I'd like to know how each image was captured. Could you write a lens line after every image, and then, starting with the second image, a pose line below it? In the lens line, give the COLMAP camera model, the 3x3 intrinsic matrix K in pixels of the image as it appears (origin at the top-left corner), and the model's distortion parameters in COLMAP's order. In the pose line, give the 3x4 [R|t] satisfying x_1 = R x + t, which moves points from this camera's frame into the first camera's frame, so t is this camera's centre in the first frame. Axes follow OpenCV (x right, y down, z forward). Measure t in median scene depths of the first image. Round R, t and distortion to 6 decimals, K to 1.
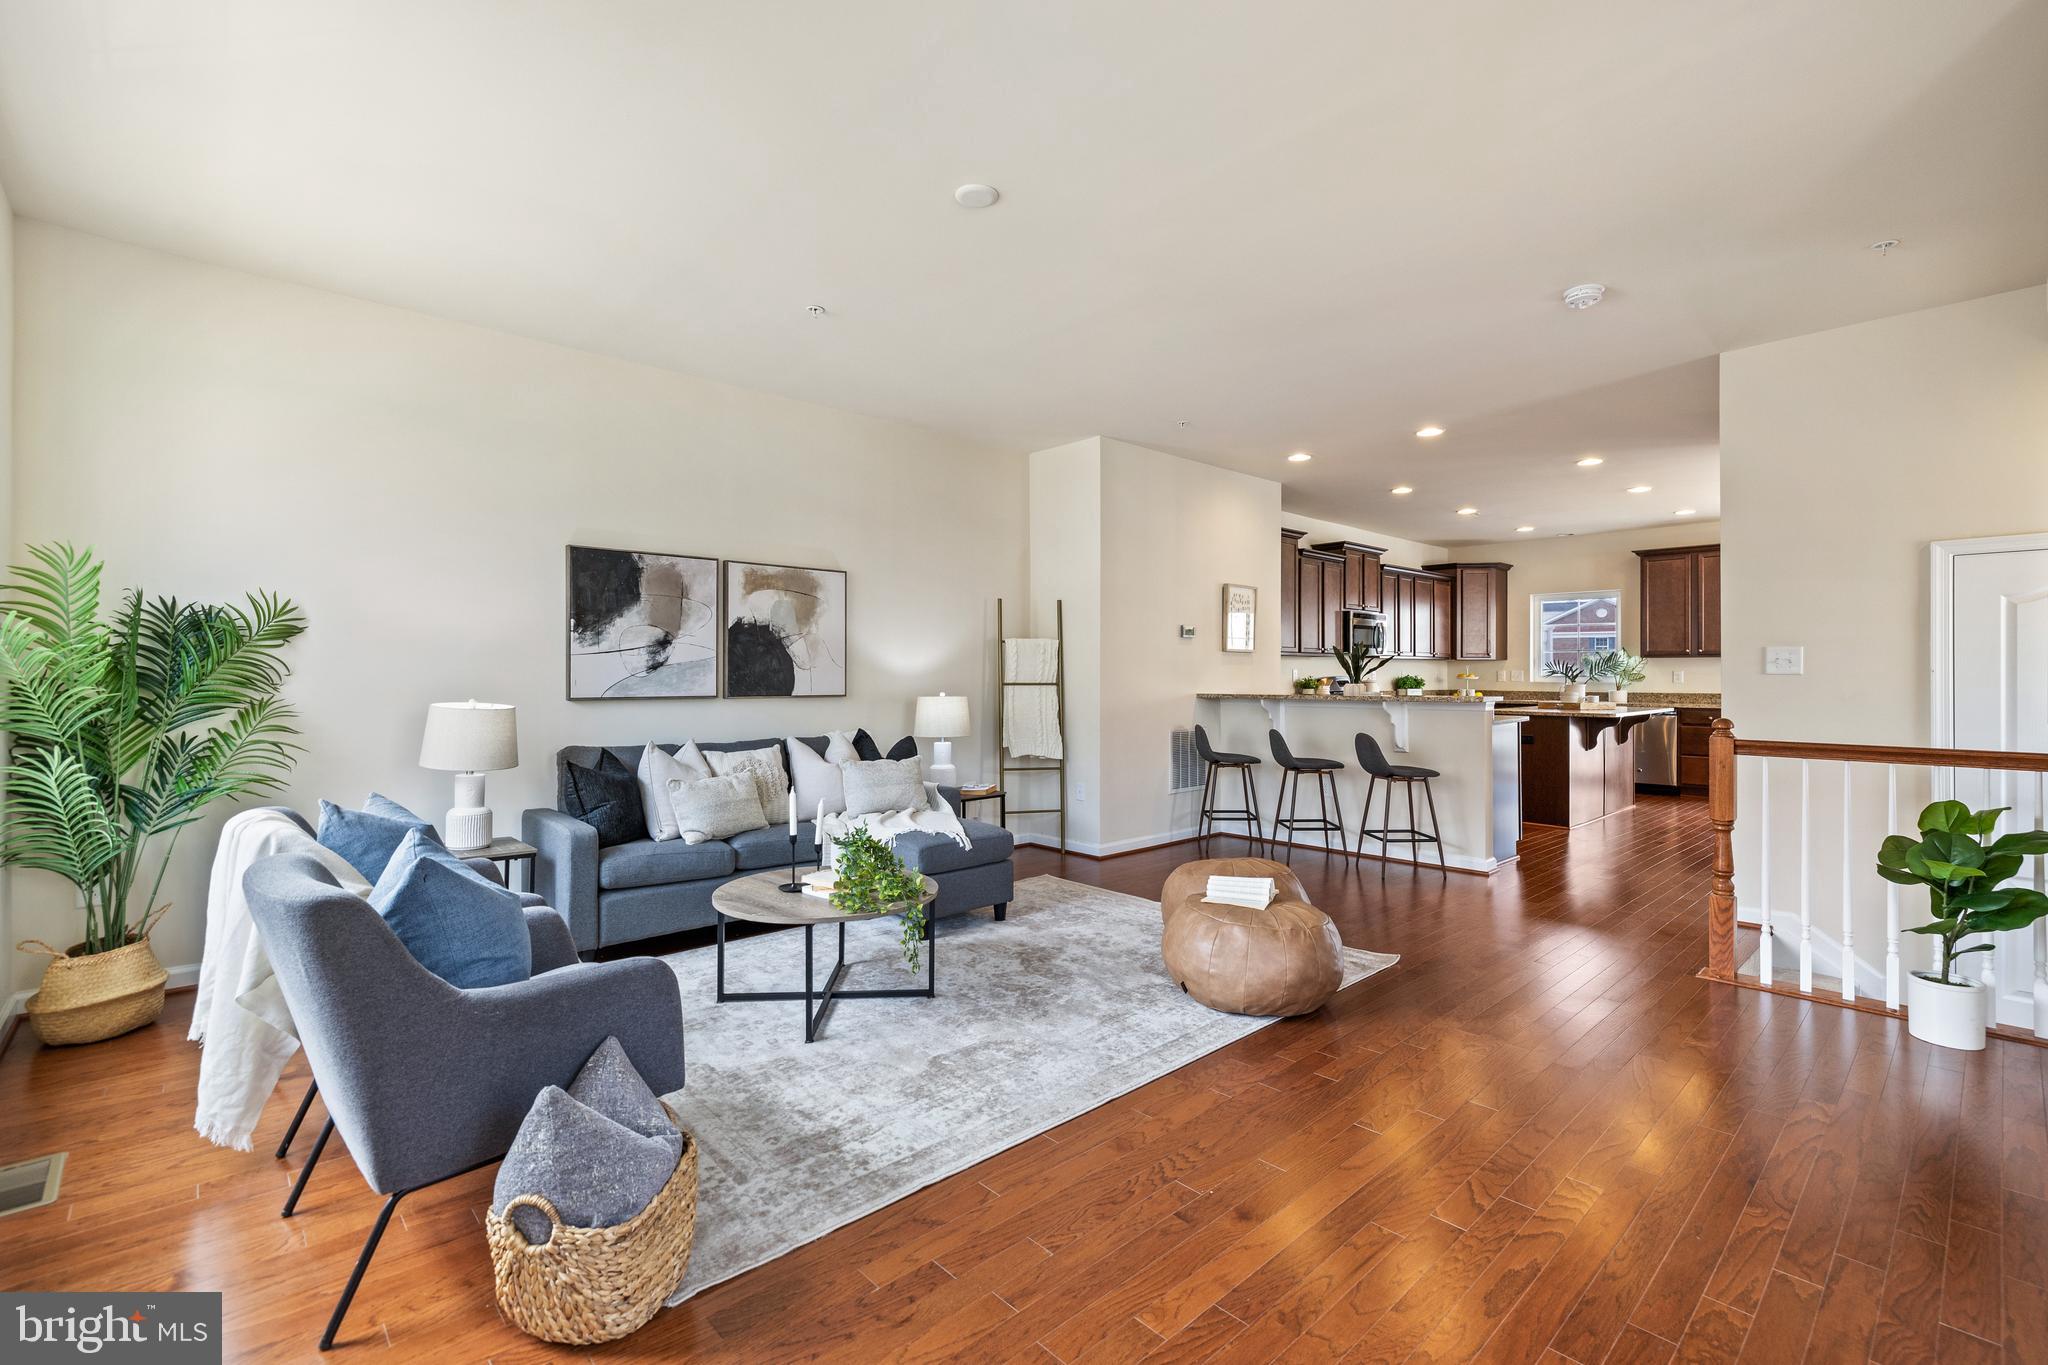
lens RADIAL K [[892.1, 0, 1017.3], [0, 892.1, 670.5], [0, 0, 1]] dist [0.001956, 0.001434]
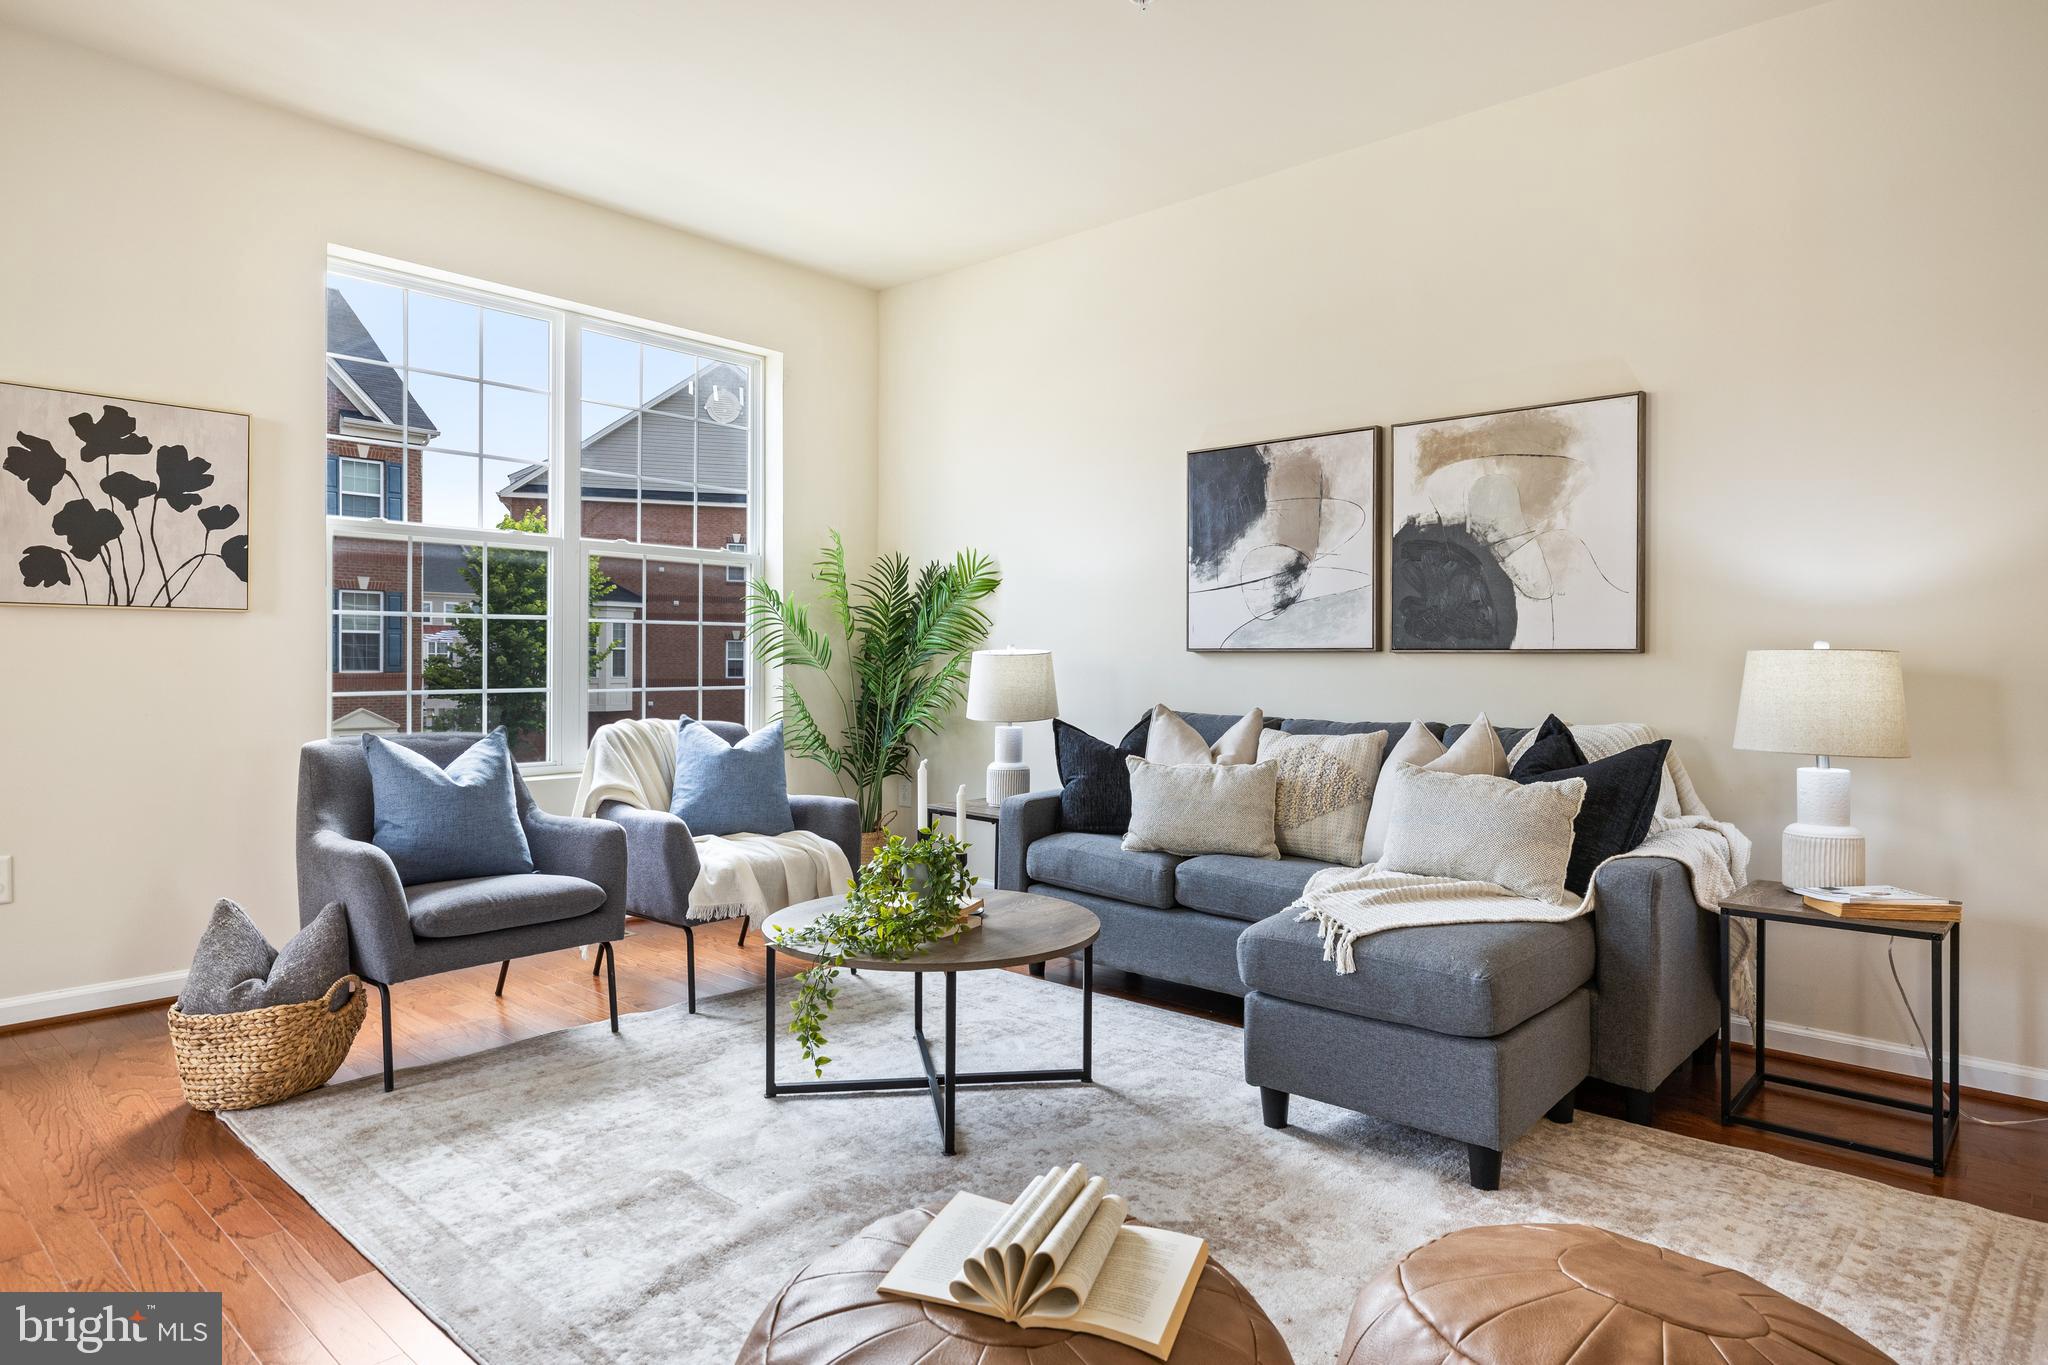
lens RADIAL K [[1170.5, 0, 1010.1], [0, 1170.5, 660.2], [0, 0, 1]] dist [0.003822, -0.001846]
pose [[0.093866, -0.002078, -0.995583, 0.387269], [0.000402, 0.999998, -0.002049, 0.033282], [0.995585, -0.000208, 0.093867, 0.581442]]
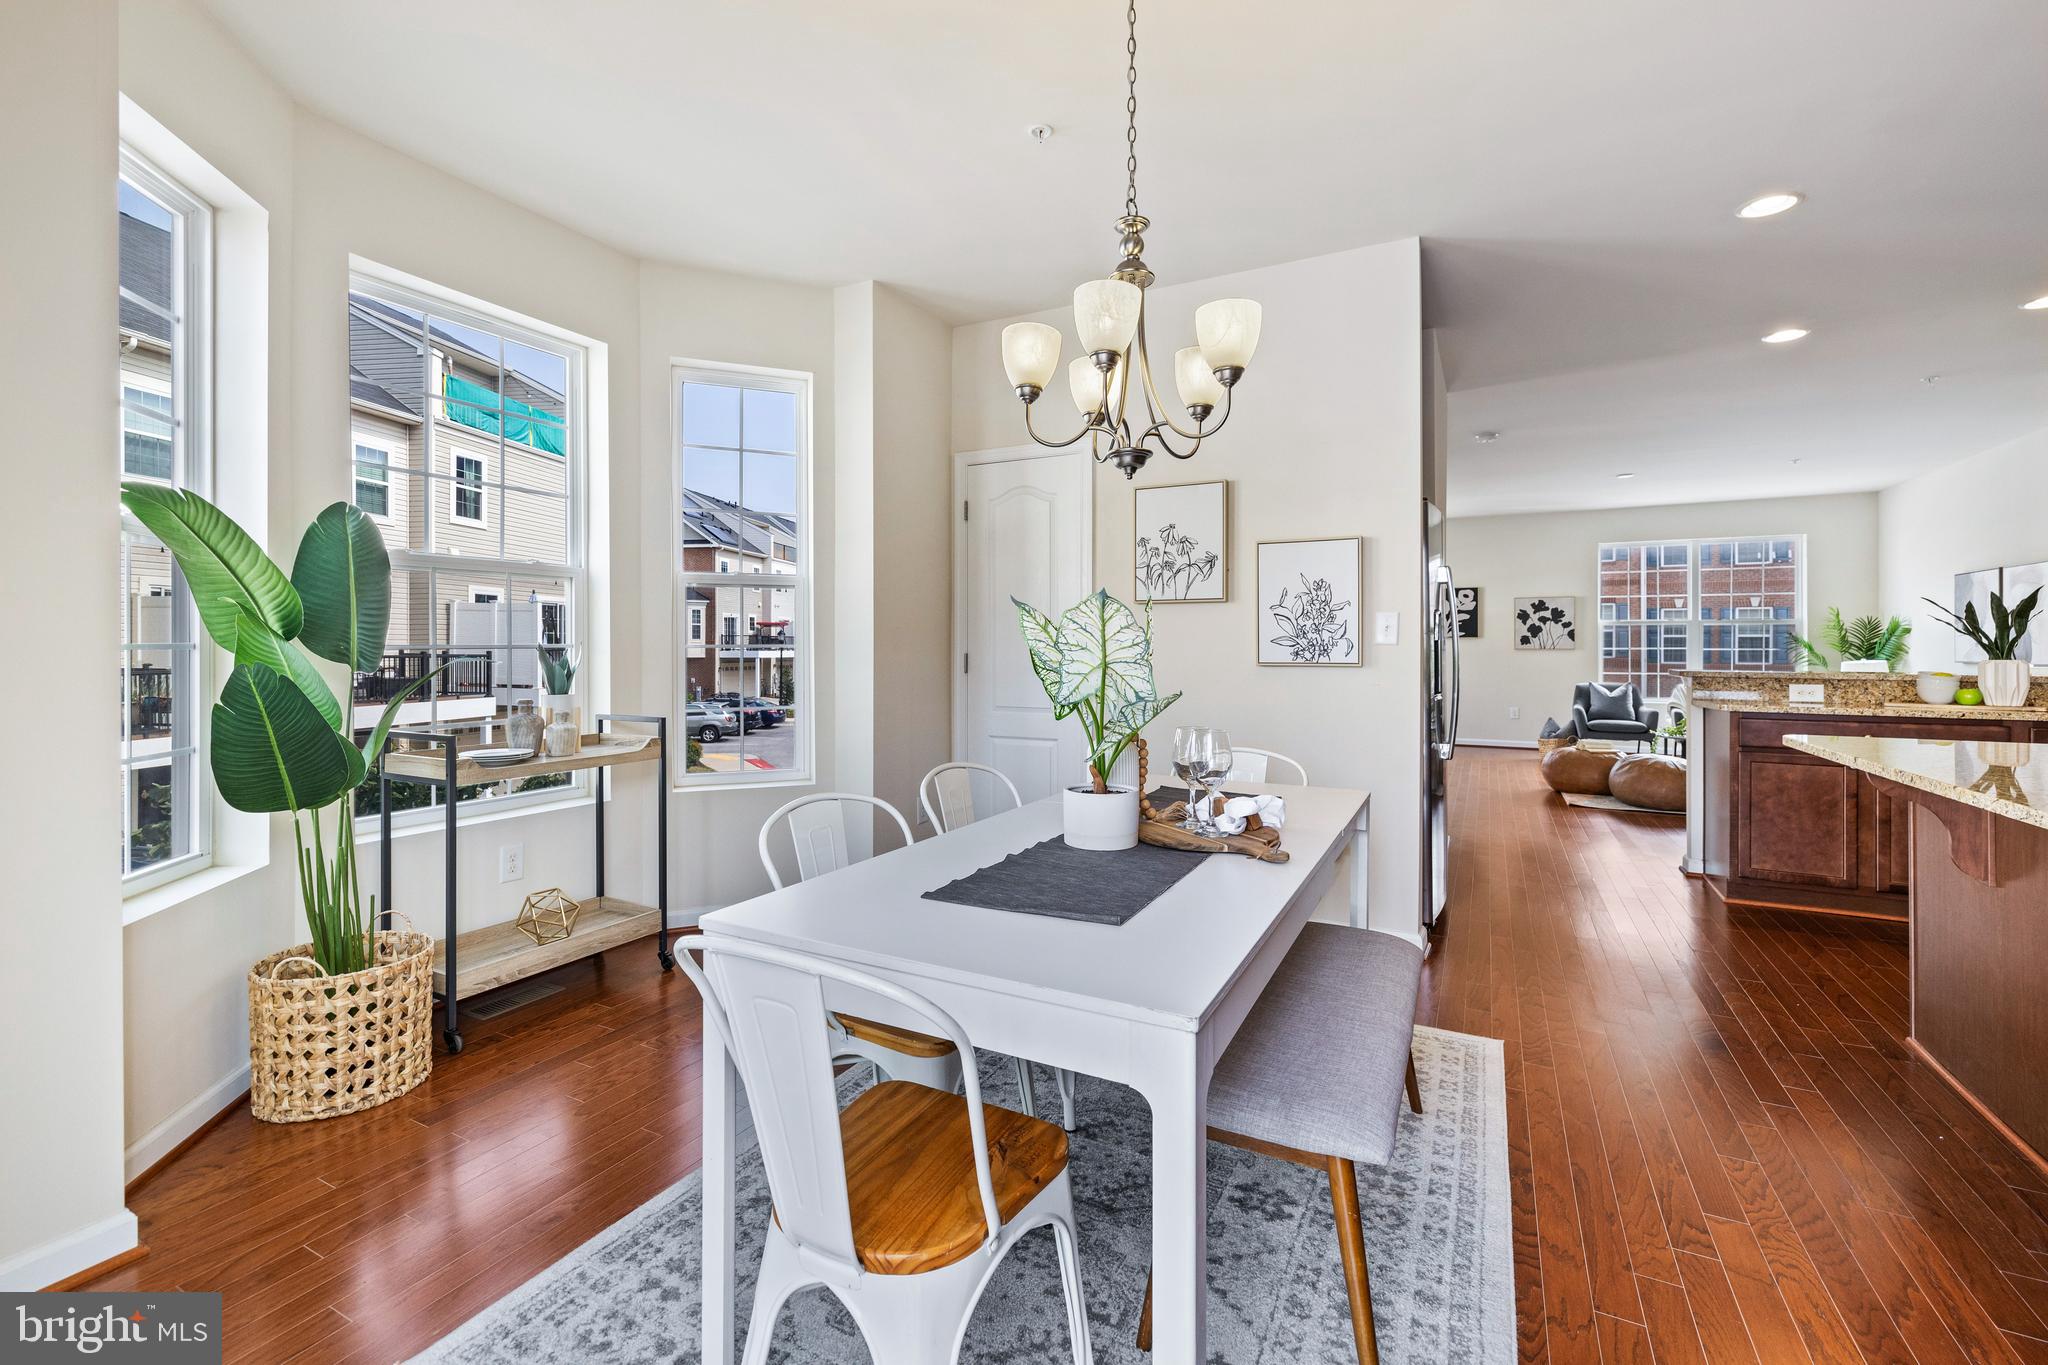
lens RADIAL K [[892.1, 0, 1019.9], [0, 892.1, 652.0], [0, 0, 1]] dist [0.001956, 0.001434]
pose [[-0.938235, -0.001490, -0.345996, 1.419305], [-0.001298, 0.999999, -0.000788, 0.012152], [0.345997, -0.000290, -0.938235, 1.562915]]
